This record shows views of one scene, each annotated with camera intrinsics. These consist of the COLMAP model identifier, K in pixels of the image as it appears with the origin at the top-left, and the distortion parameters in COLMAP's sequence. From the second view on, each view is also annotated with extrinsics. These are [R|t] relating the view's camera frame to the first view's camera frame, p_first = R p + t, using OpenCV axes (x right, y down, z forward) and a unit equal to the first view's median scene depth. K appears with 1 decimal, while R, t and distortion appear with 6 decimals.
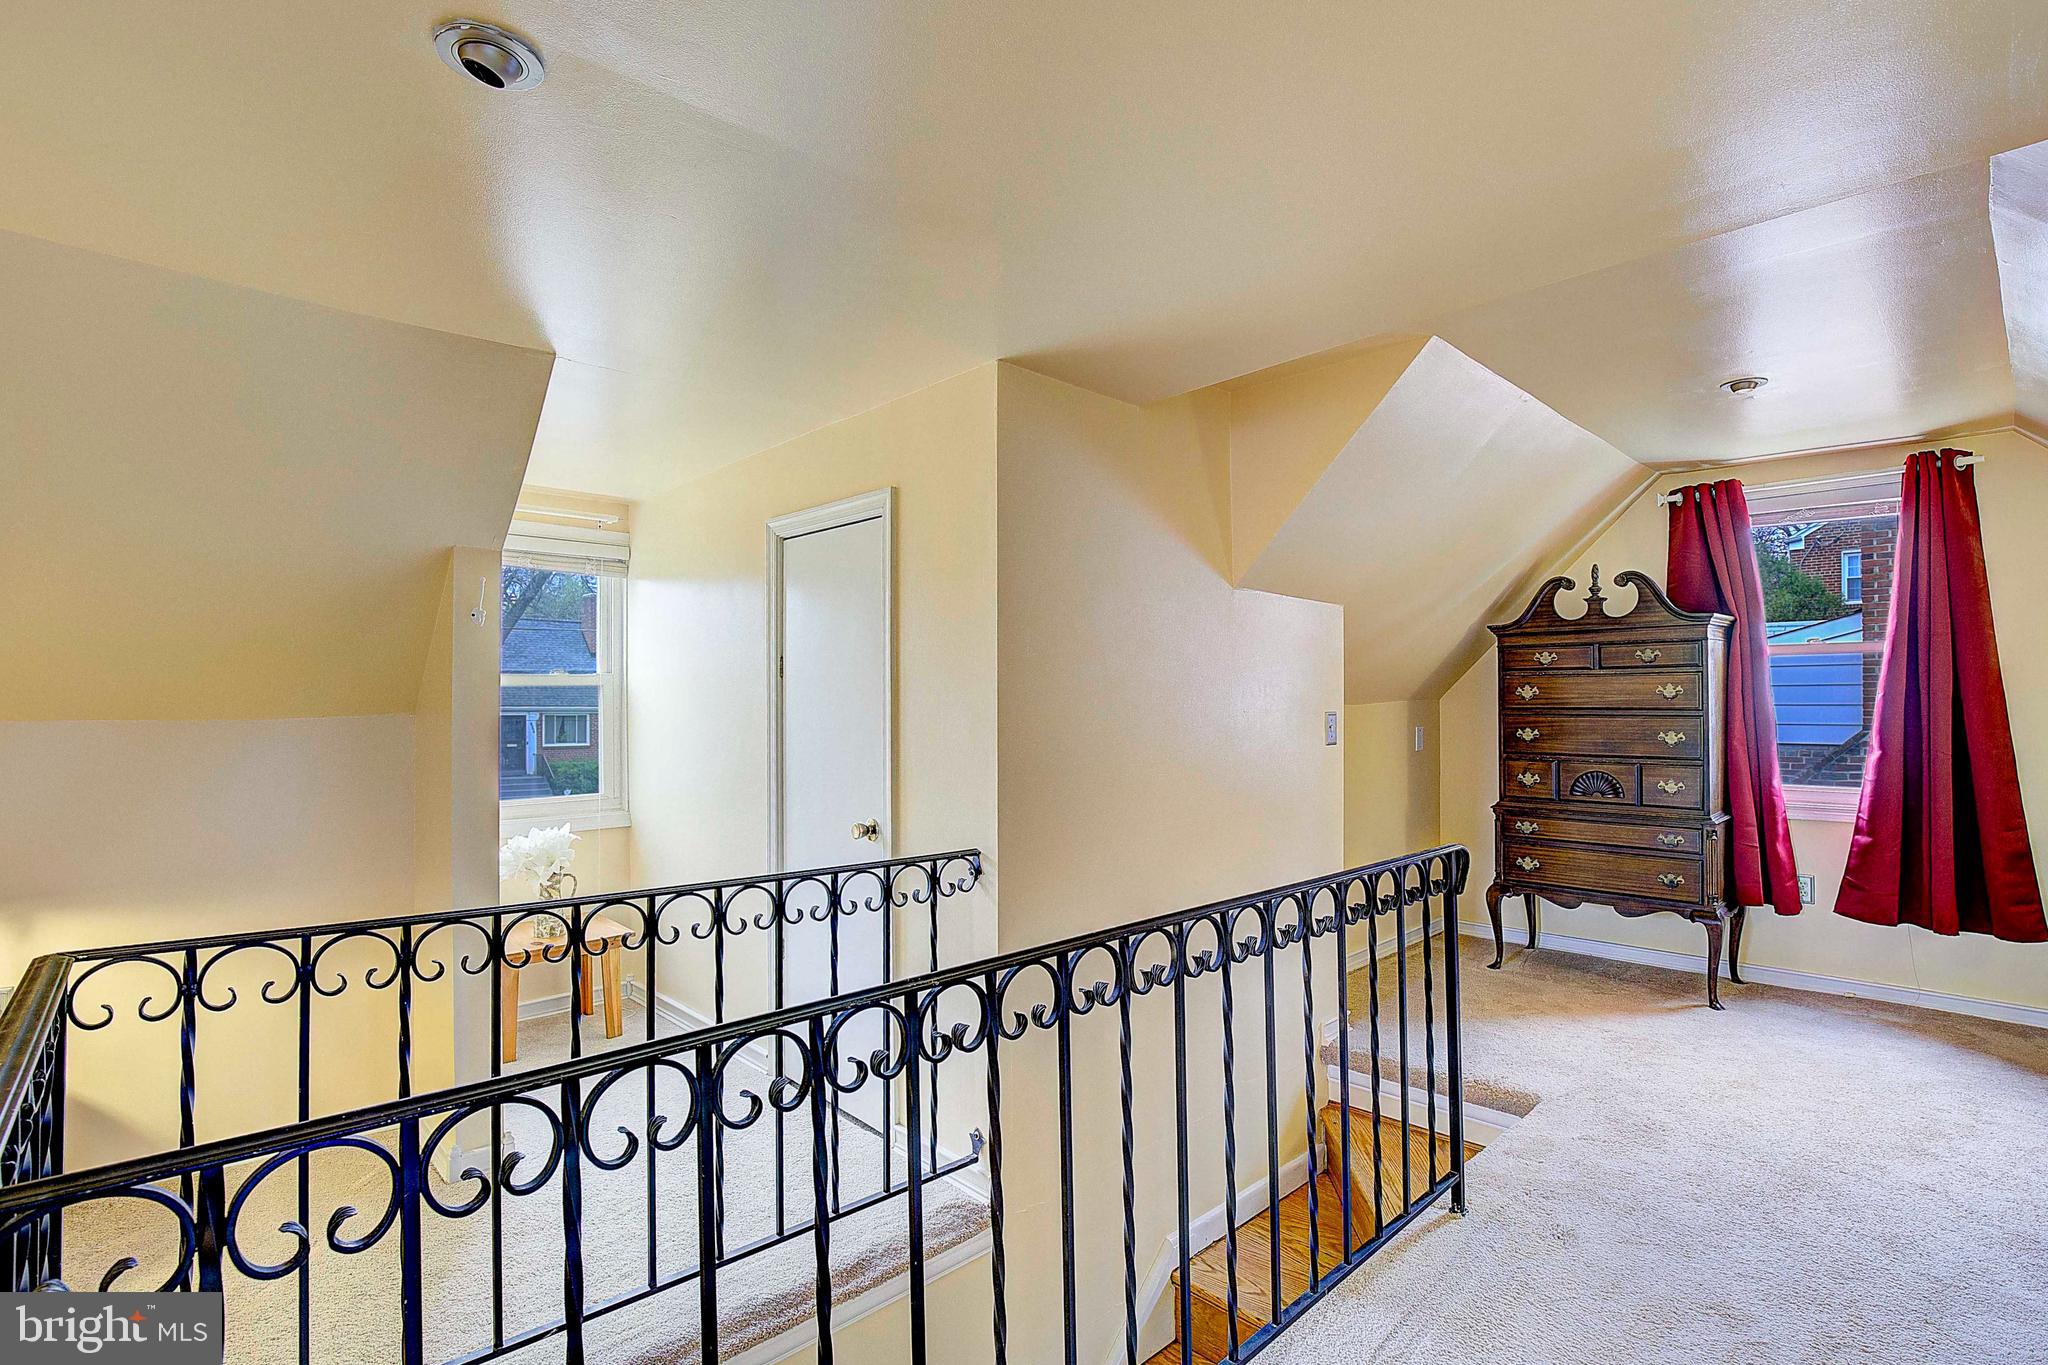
lens RADIAL K [[948.1, 0, 1099.3], [0, 948.1, 715.3], [0, 0, 1]] dist [-0.020998, 0.003557]
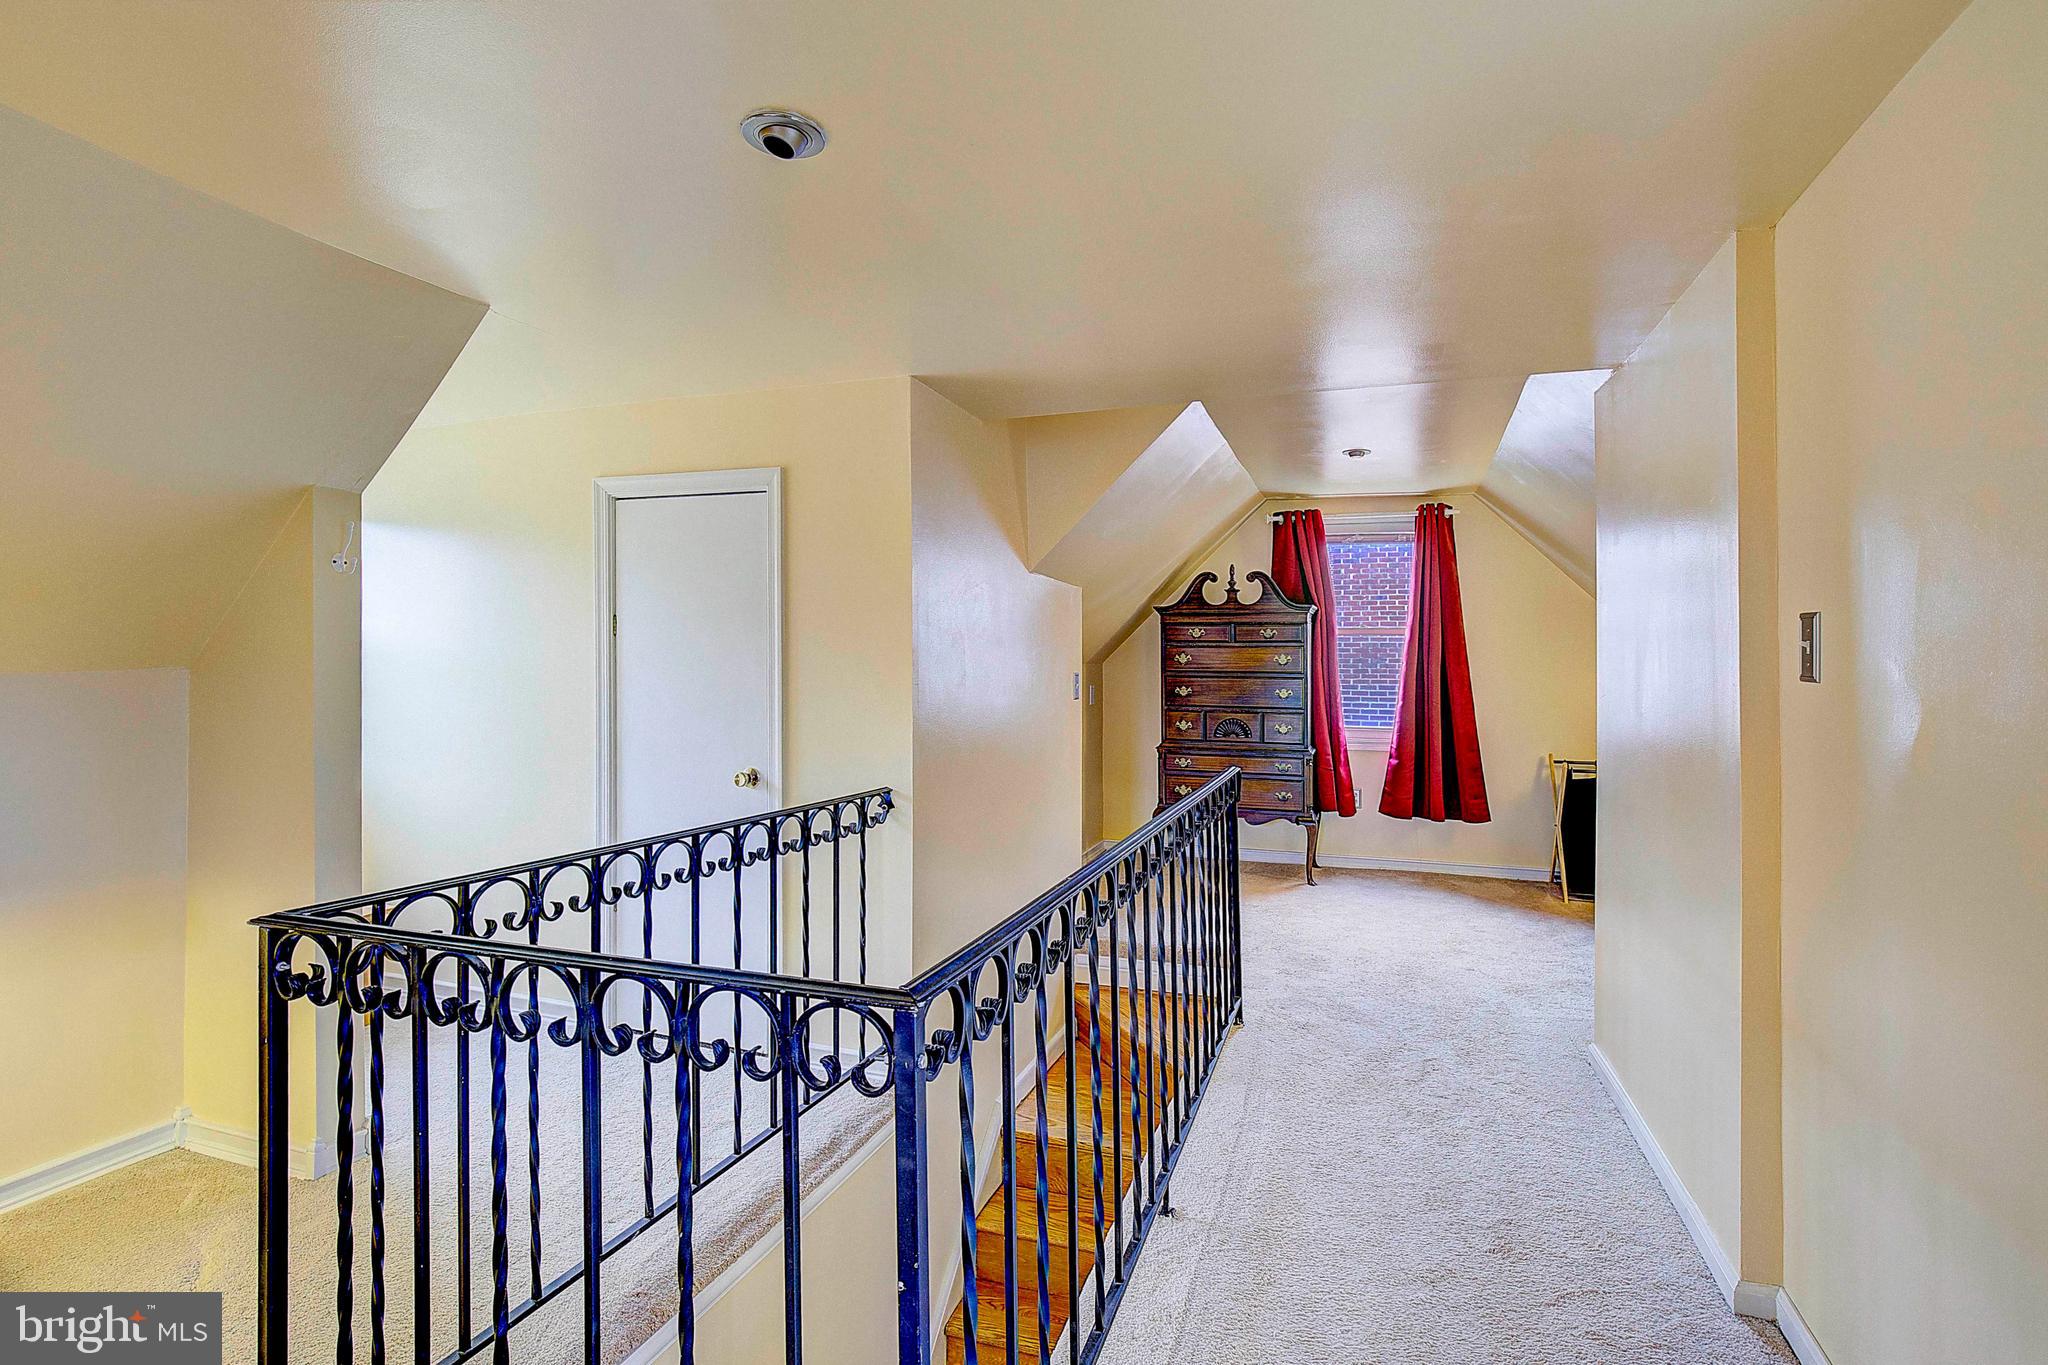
lens RADIAL K [[948.1, 0, 1022.5], [0, 948.1, 679.1], [0, 0, 1]] dist [-0.020998, 0.003557]
pose [[0.904609, 0.004650, 0.426216, -0.330759], [-0.006061, 0.999980, 0.001952, 0.002360], [-0.426198, -0.004349, 0.904619, -0.095429]]
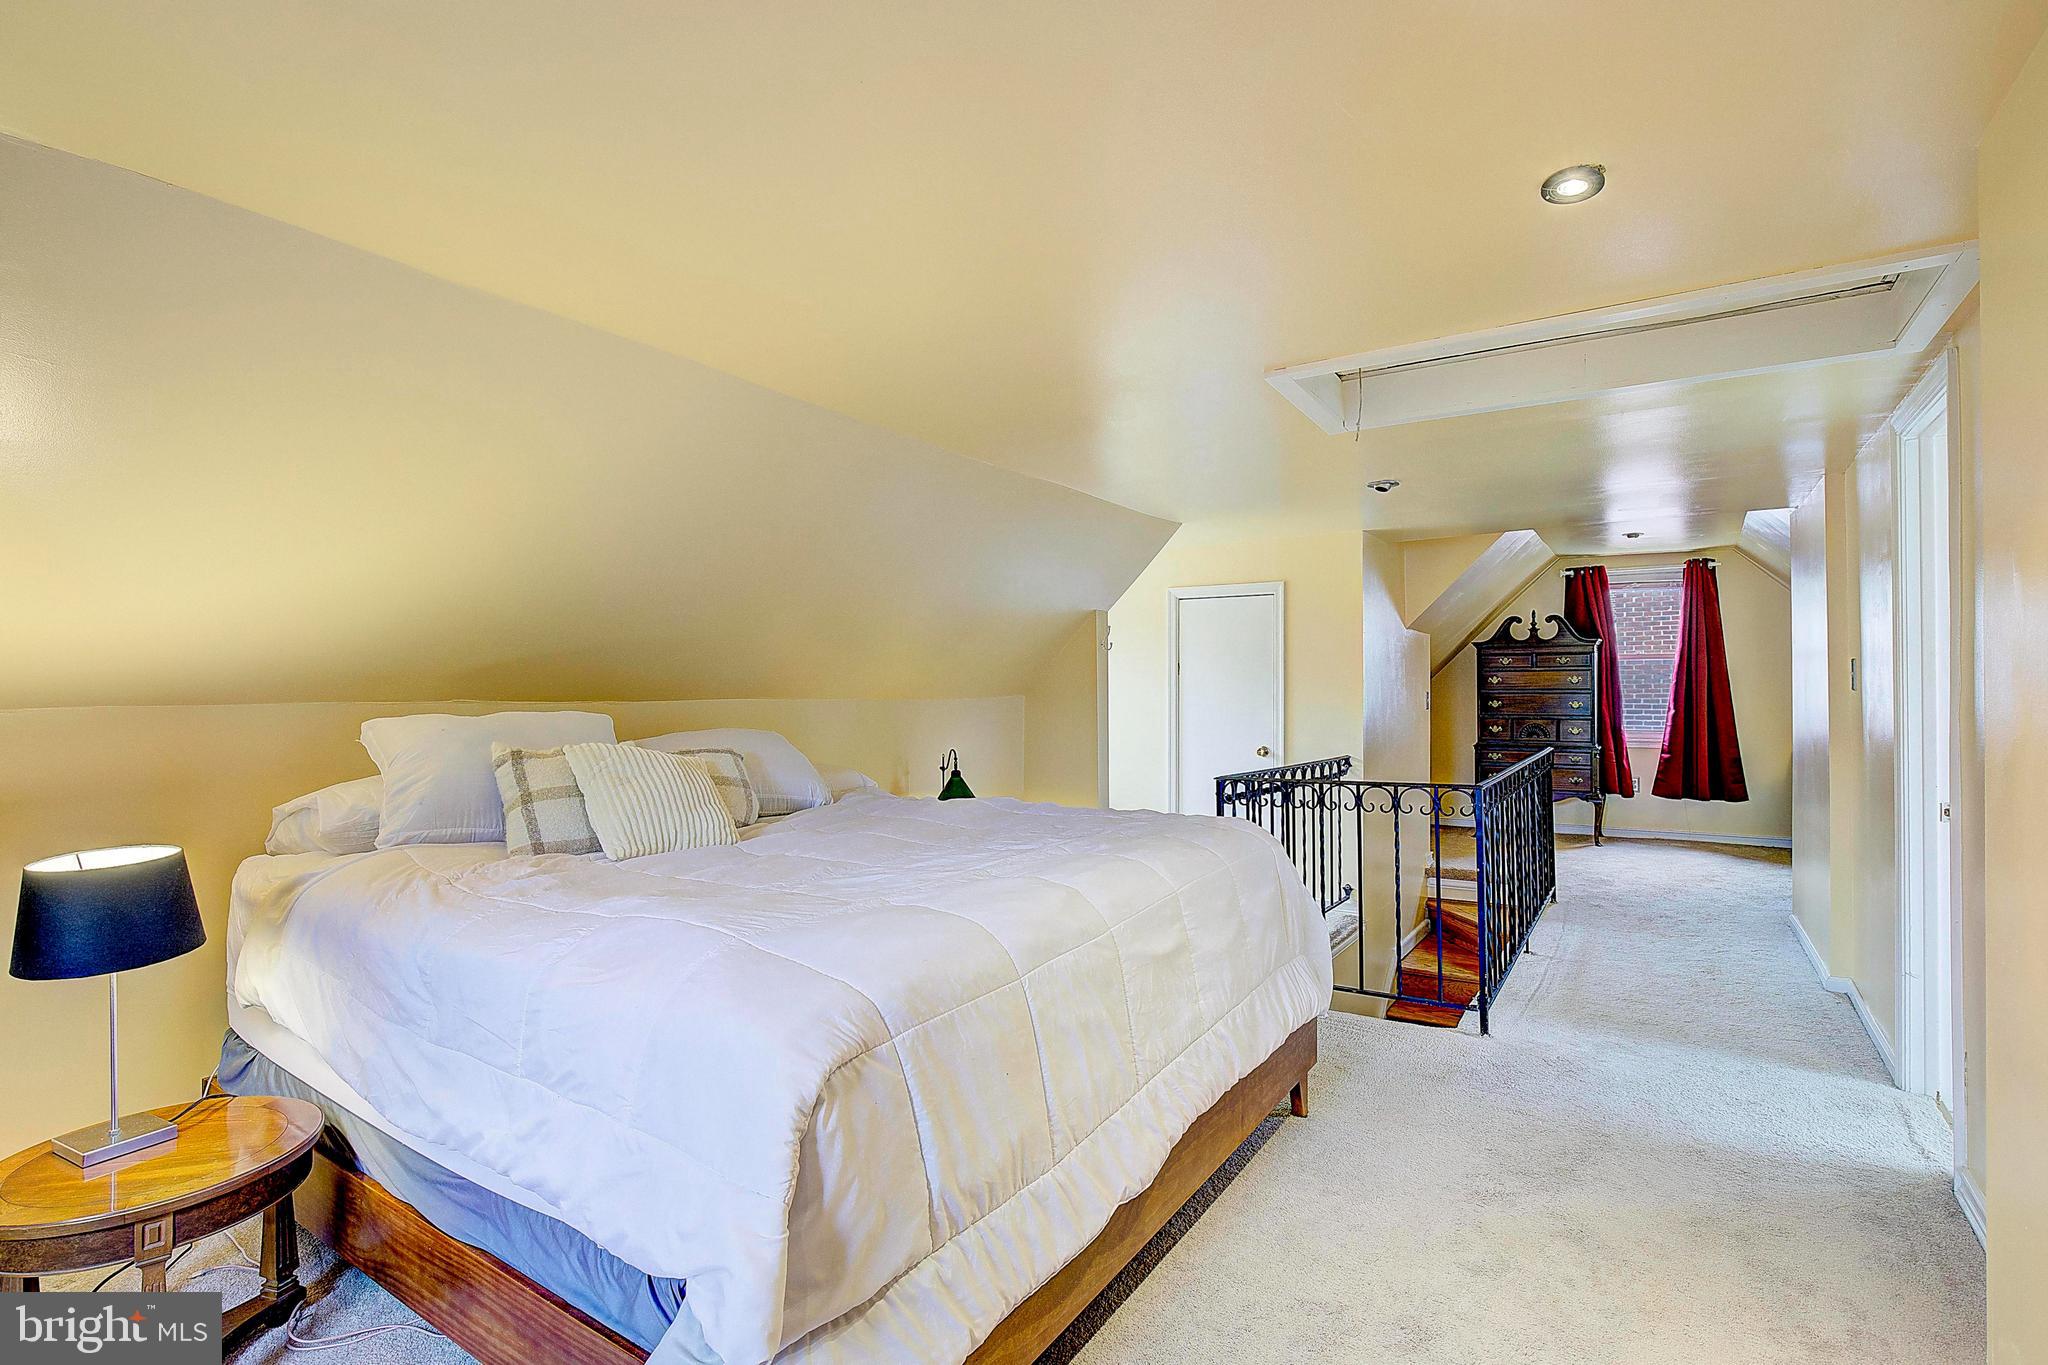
lens RADIAL K [[948.1, 0, 1050.4], [0, 948.1, 716.4], [0, 0, 1]] dist [-0.020998, 0.003557]
pose [[0.976705, -0.010308, 0.214339, -0.809409], [0.006521, 0.999810, 0.018367, 0.005930], [-0.214487, -0.016542, 0.976587, -0.603867]]
